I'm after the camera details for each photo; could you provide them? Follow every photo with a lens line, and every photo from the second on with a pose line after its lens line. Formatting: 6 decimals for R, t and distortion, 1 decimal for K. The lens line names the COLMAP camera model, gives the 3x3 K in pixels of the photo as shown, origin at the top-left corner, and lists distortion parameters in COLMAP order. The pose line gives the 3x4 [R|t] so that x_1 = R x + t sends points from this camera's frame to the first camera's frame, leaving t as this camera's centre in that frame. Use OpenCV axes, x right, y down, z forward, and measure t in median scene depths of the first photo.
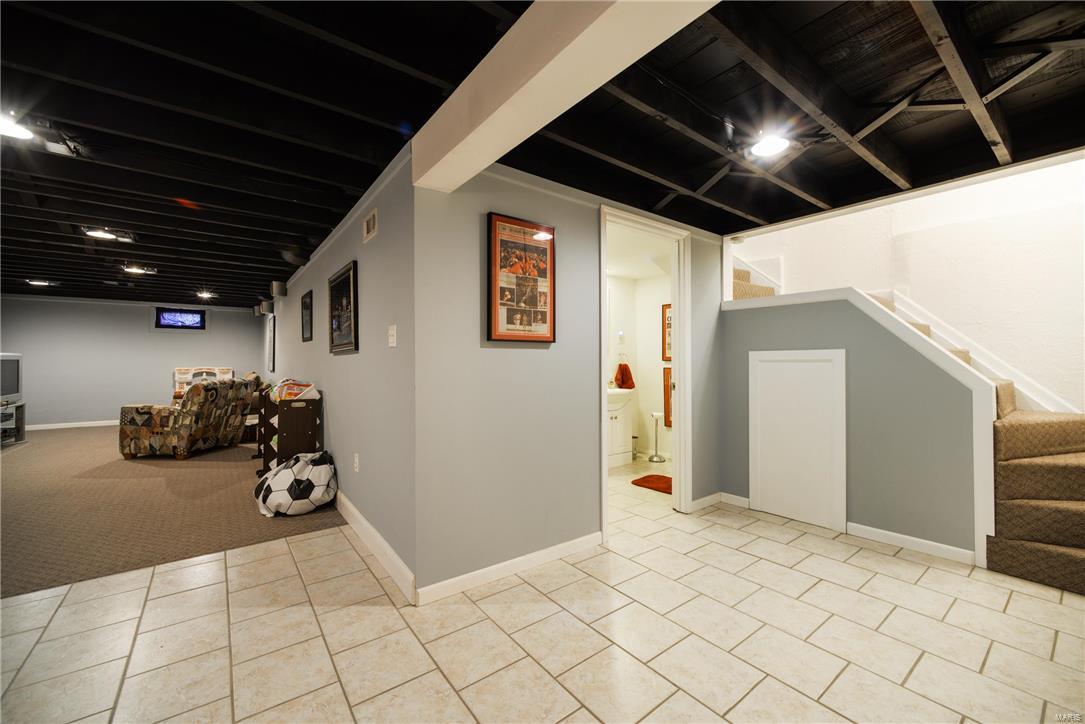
lens RADIAL K [[438.0, 0, 545.4], [0, 438.0, 364.1], [0, 0, 1]] dist [-0.002930, 0.000583]
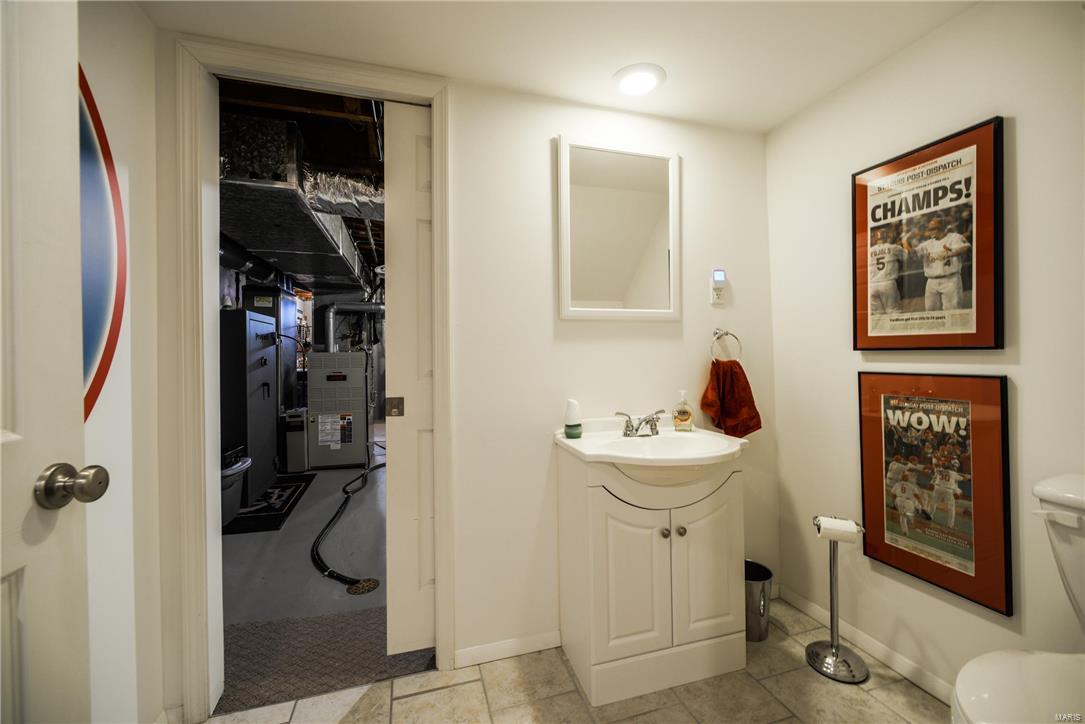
lens RADIAL K [[438.0, 0, 540.8], [0, 438.0, 367.0], [0, 0, 1]] dist [-0.002930, 0.000583]
pose [[0.936299, -0.007145, -0.351130, 0.165799], [0.010250, 0.999923, 0.006984, 0.000424], [0.351053, -0.010138, 0.936301, 0.624463]]
